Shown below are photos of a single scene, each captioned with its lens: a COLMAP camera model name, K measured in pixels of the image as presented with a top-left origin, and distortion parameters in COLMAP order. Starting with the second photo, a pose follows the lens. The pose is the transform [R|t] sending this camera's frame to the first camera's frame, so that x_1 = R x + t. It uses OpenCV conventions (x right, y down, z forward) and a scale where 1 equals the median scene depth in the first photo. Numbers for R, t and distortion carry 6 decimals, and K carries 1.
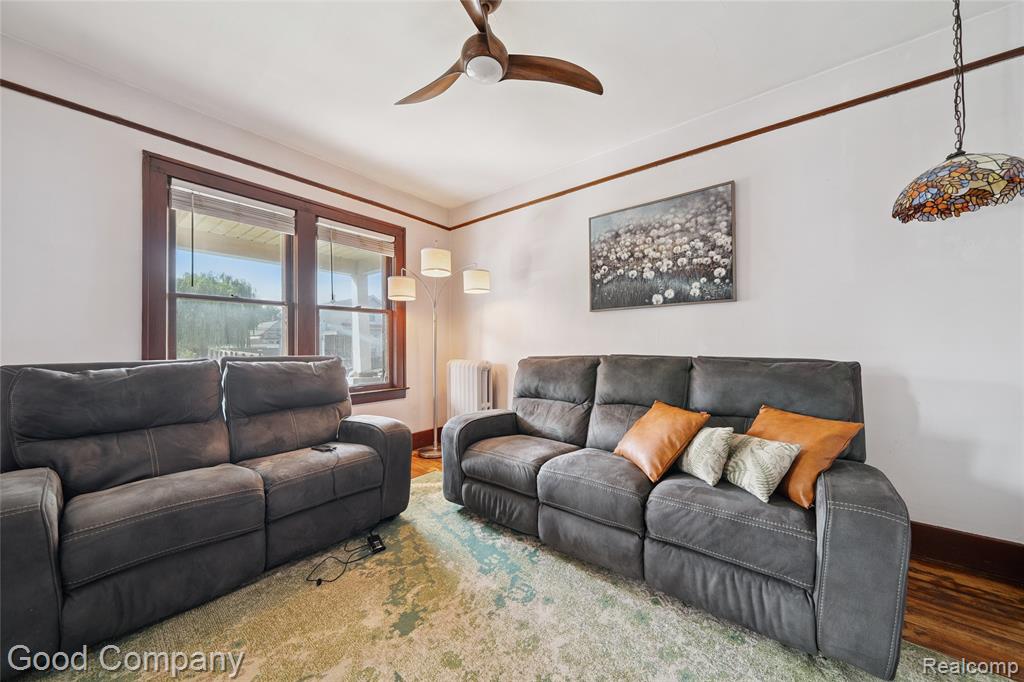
lens RADIAL K [[355.2, 0, 505.7], [0, 355.2, 343.1], [0, 0, 1]] dist [-0.006848, 0.000182]
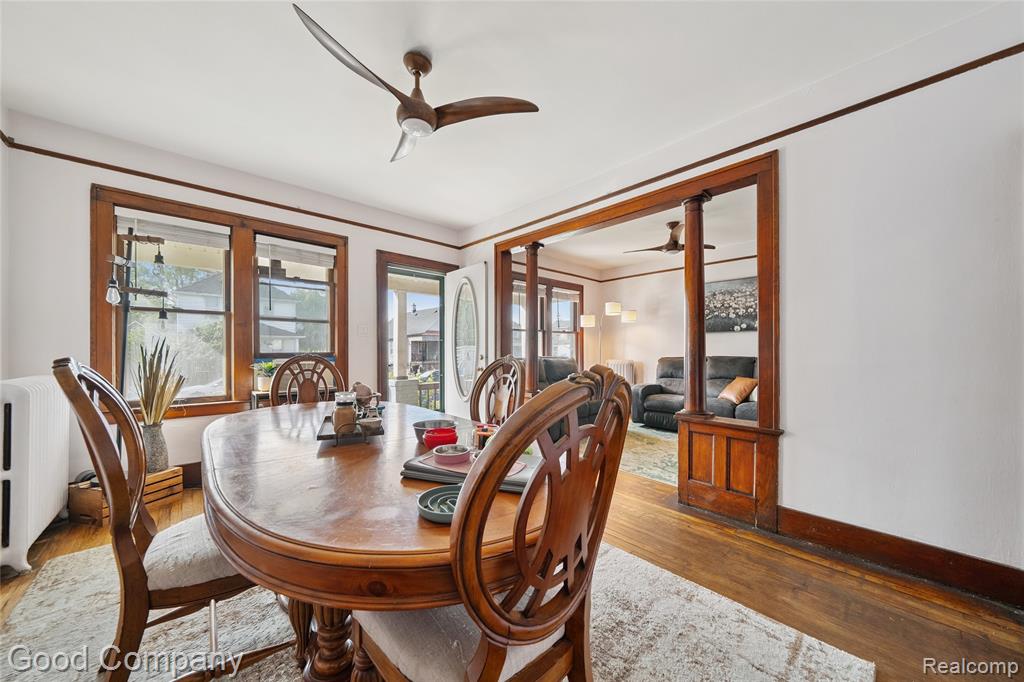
lens RADIAL K [[355.2, 0, 510.3], [0, 355.2, 349.7], [0, 0, 1]] dist [-0.006848, 0.000182]
pose [[0.989740, 0.000898, -0.142876, -0.556574], [-0.000178, 0.999987, 0.005054, -0.013905], [0.142878, -0.004977, 0.989728, -1.167784]]
